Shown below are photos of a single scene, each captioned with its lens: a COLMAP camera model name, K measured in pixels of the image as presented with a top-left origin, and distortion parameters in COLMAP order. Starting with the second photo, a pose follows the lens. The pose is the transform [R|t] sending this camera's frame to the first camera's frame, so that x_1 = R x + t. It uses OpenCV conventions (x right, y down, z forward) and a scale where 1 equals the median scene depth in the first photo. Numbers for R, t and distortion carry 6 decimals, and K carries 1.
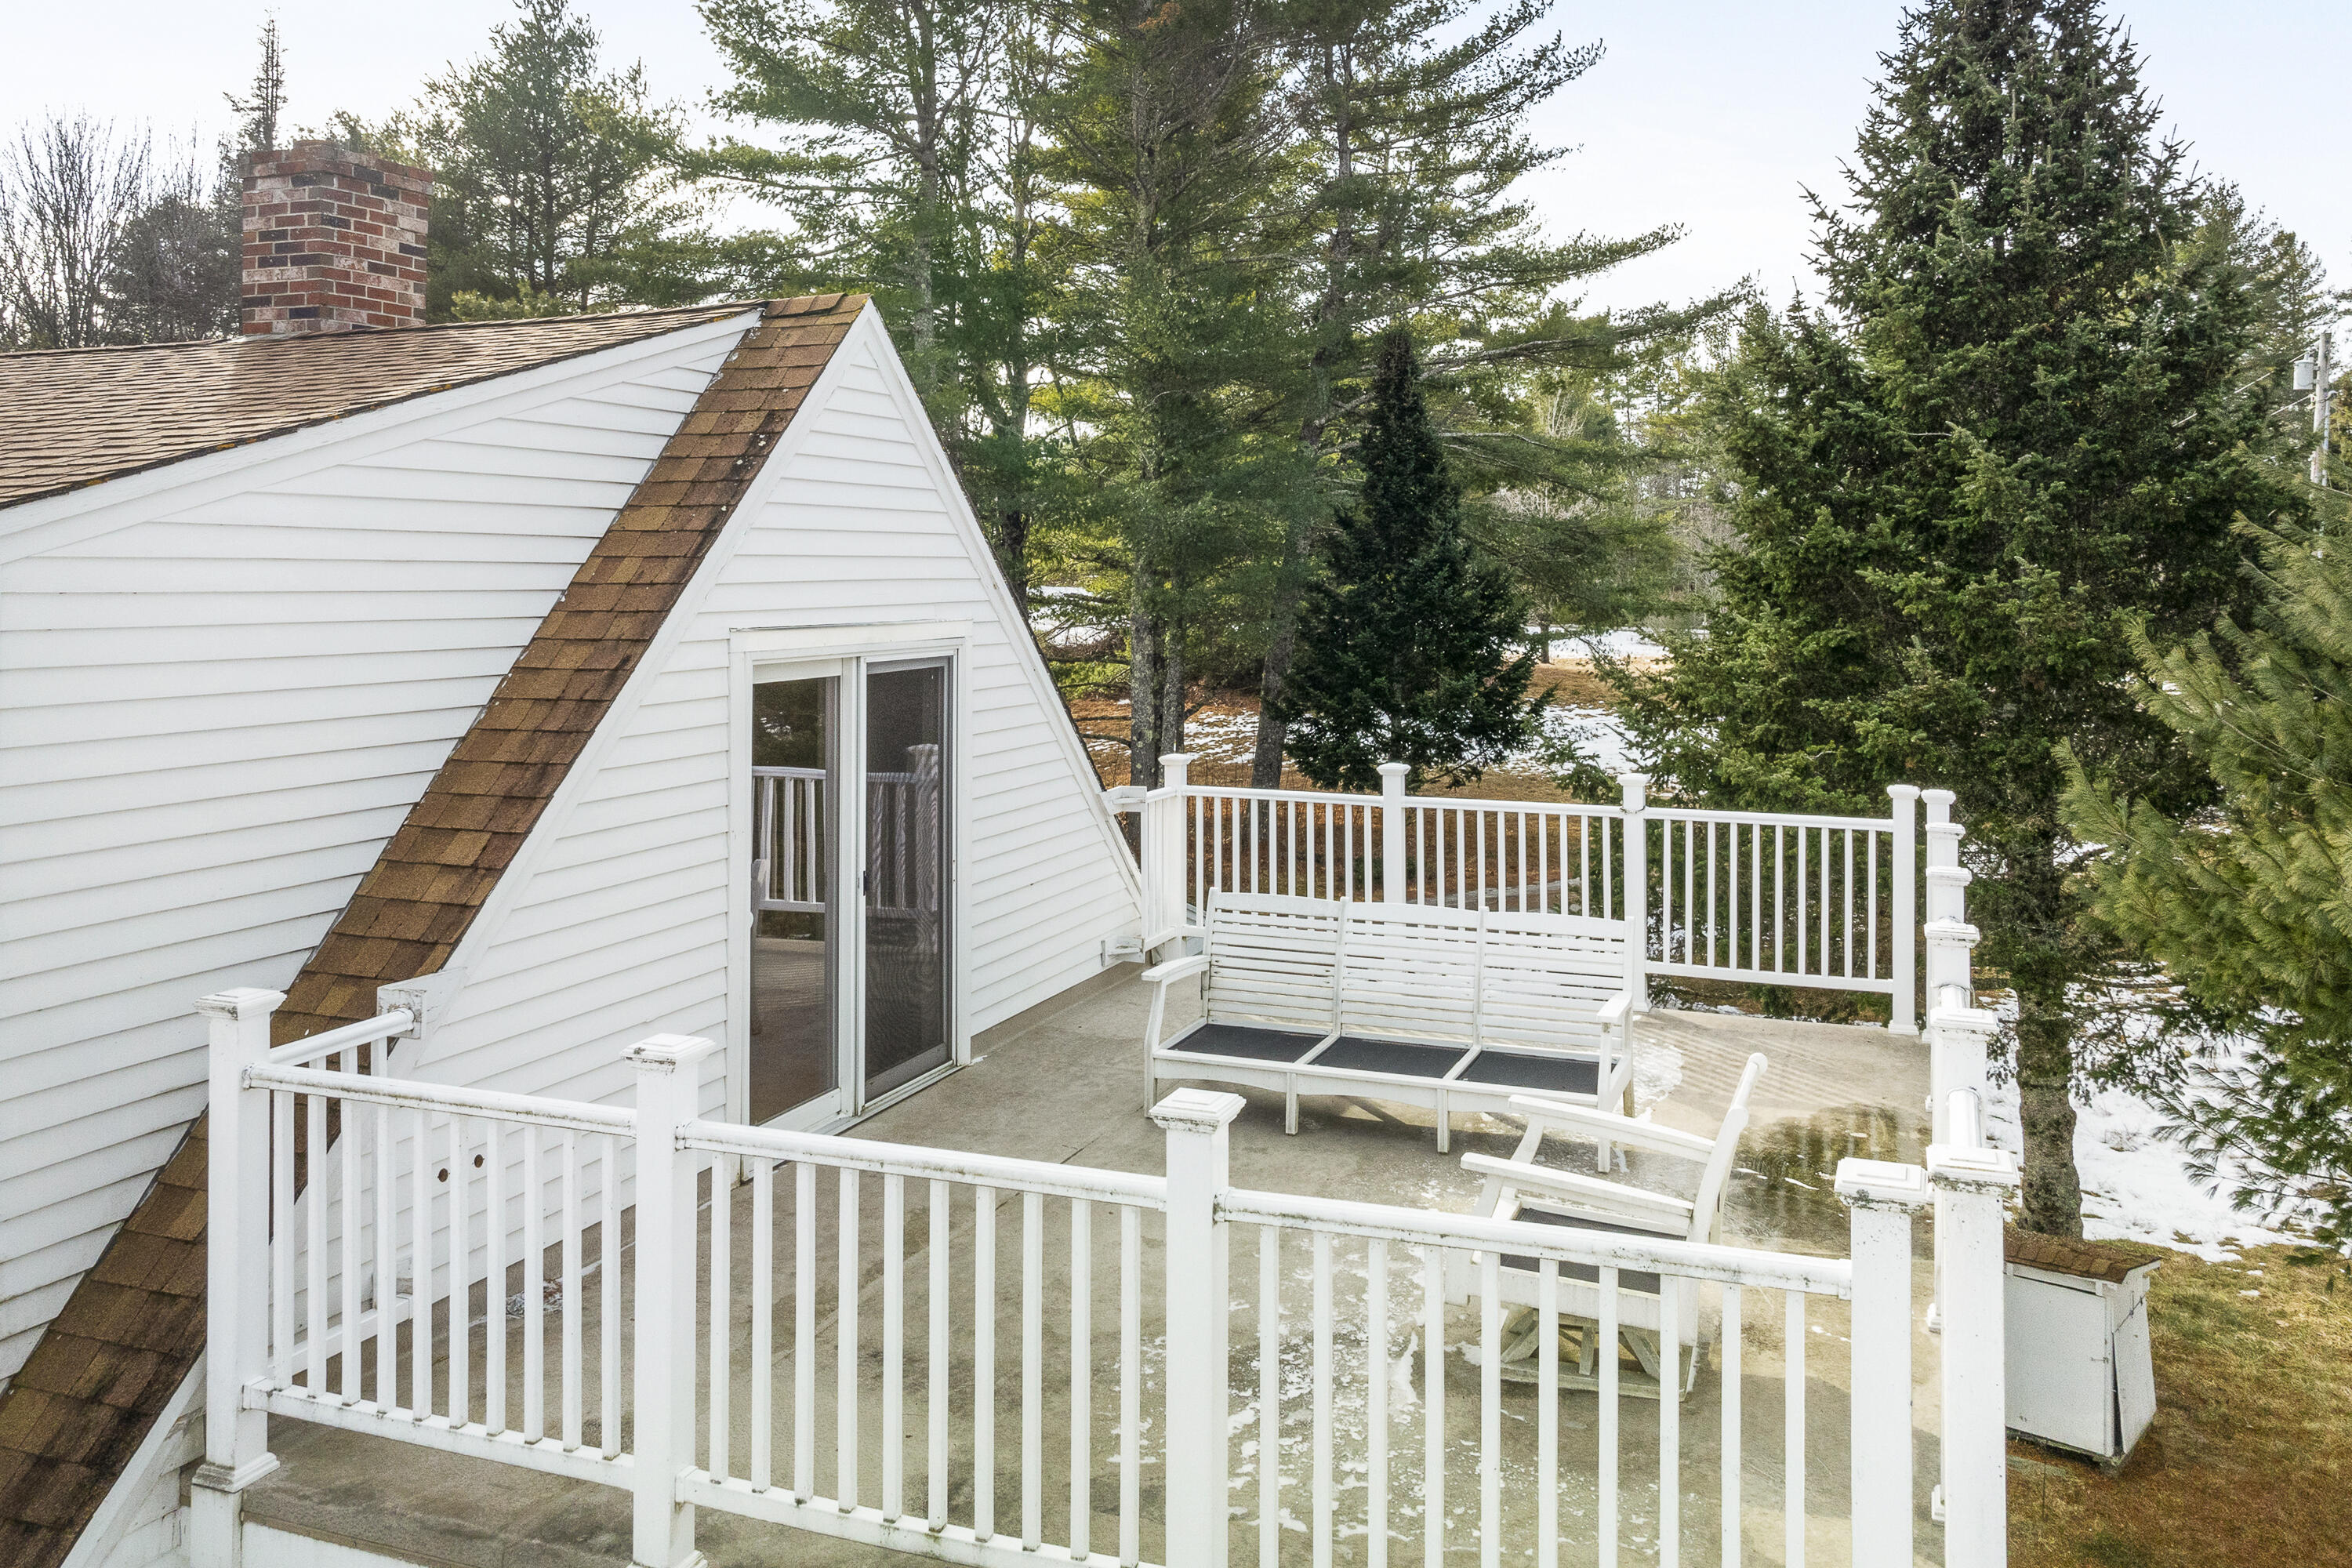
lens RADIAL K [[1885.6, 0, 1171.7], [0, 1885.6, 517.3], [0, 0, 1]] dist [0.001902, 0.003061]
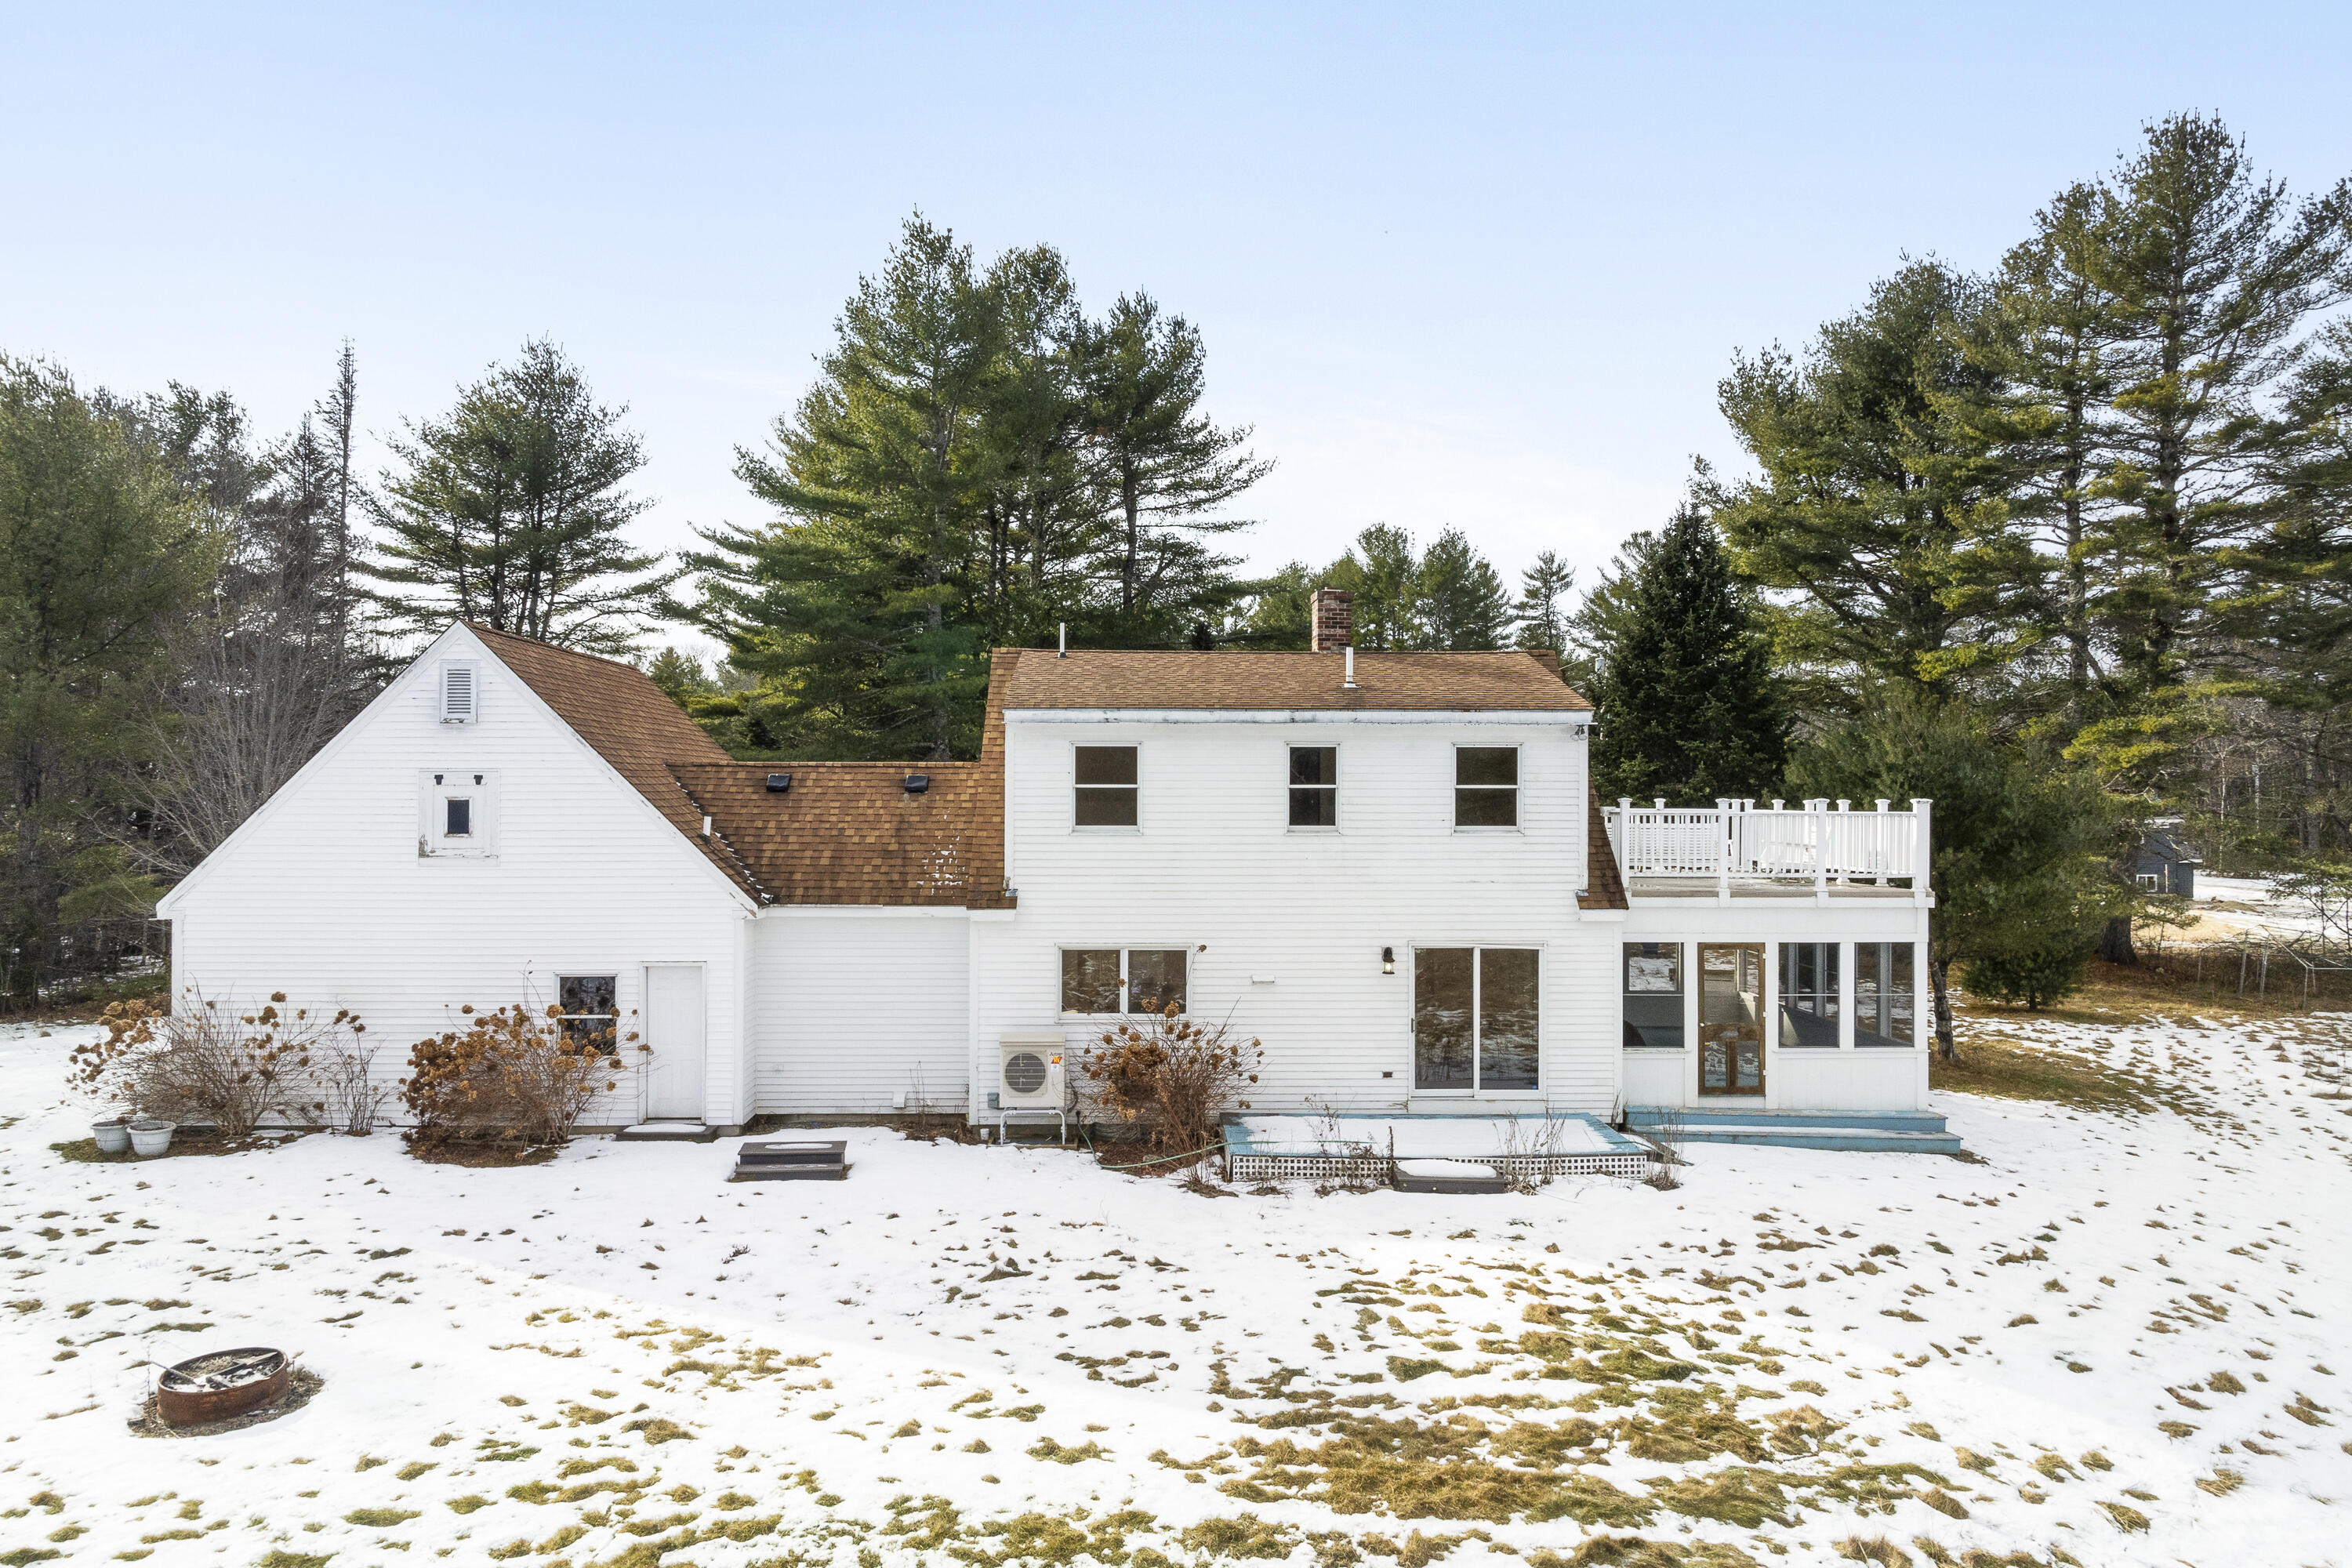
lens RADIAL K [[1620.9, 0, 1176.0], [0, 1620.9, 784.0], [0, 0, 1]] dist [-0.000488, 0.001140]
pose [[0.922024, 0.006337, 0.387080, -0.480399], [-0.014563, 0.999726, 0.018323, 0.021486], [-0.386858, -0.022532, 0.921864, -0.377625]]
